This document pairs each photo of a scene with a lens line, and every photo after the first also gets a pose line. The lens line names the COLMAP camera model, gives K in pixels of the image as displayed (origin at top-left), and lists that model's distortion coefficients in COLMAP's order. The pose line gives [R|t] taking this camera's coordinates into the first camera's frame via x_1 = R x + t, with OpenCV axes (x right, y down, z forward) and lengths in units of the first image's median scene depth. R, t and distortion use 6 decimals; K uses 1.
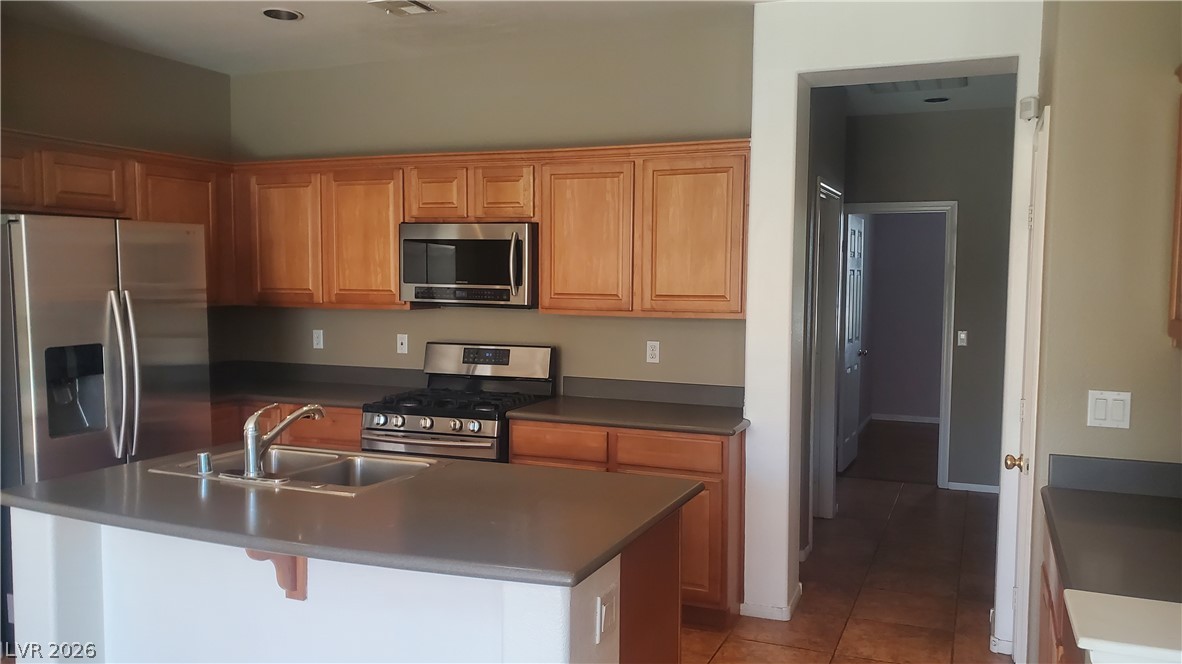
lens RADIAL K [[909.0, 0, 607.3], [0, 909.0, 342.3], [0, 0, 1]] dist [0.130962, -0.267406]
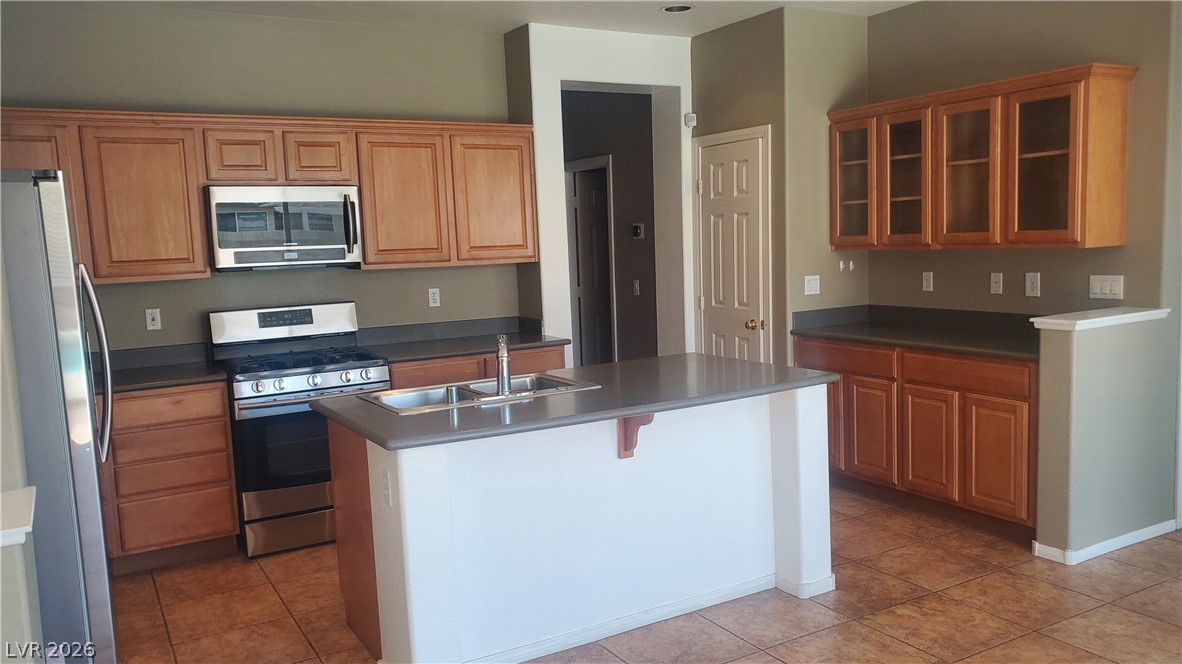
lens RADIAL K [[910.6, 0, 612.4], [0, 910.6, 344.6], [0, 0, 1]] dist [0.046063, -0.140774]
pose [[0.608382, -0.125937, 0.783589, -0.752932], [0.101602, 0.991565, 0.080478, -0.000313], [-0.787114, 0.030652, 0.616045, 0.091959]]
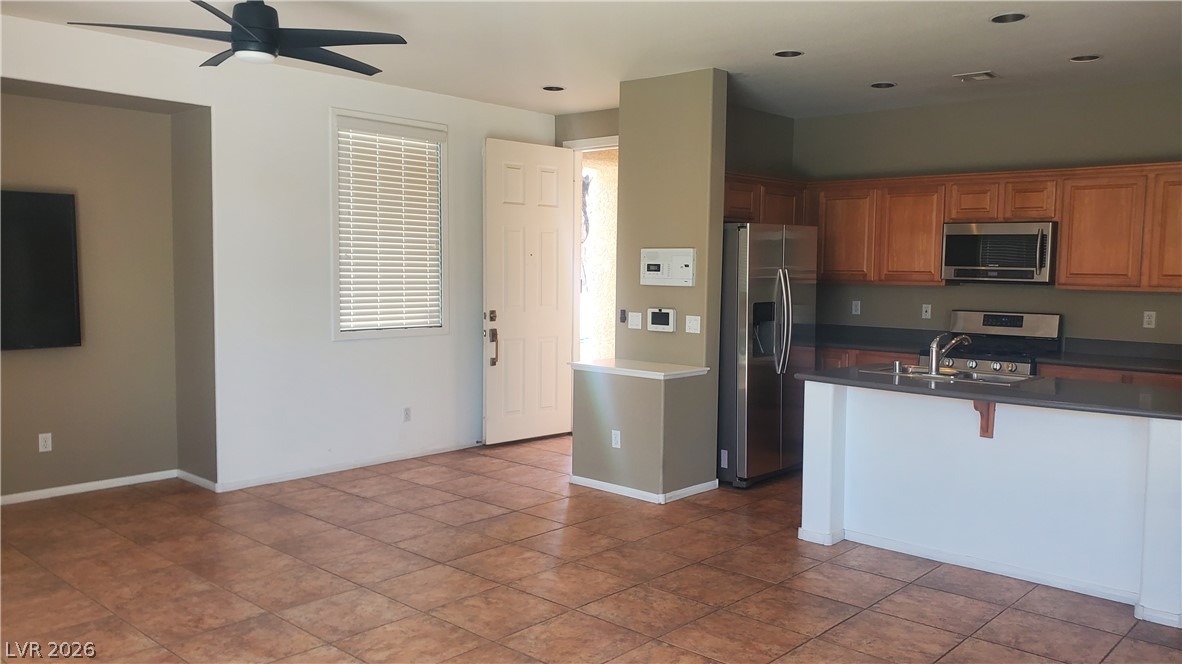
lens RADIAL K [[931.9, 0, 591.0], [0, 931.9, 332.0], [0, 0, 1]] dist [-0.004298, 0.014742]
pose [[0.933067, 0.029379, -0.358500, -0.218777], [-0.030303, 0.999536, 0.003044, 0.049077], [0.358423, 0.008023, 0.933525, -0.534126]]
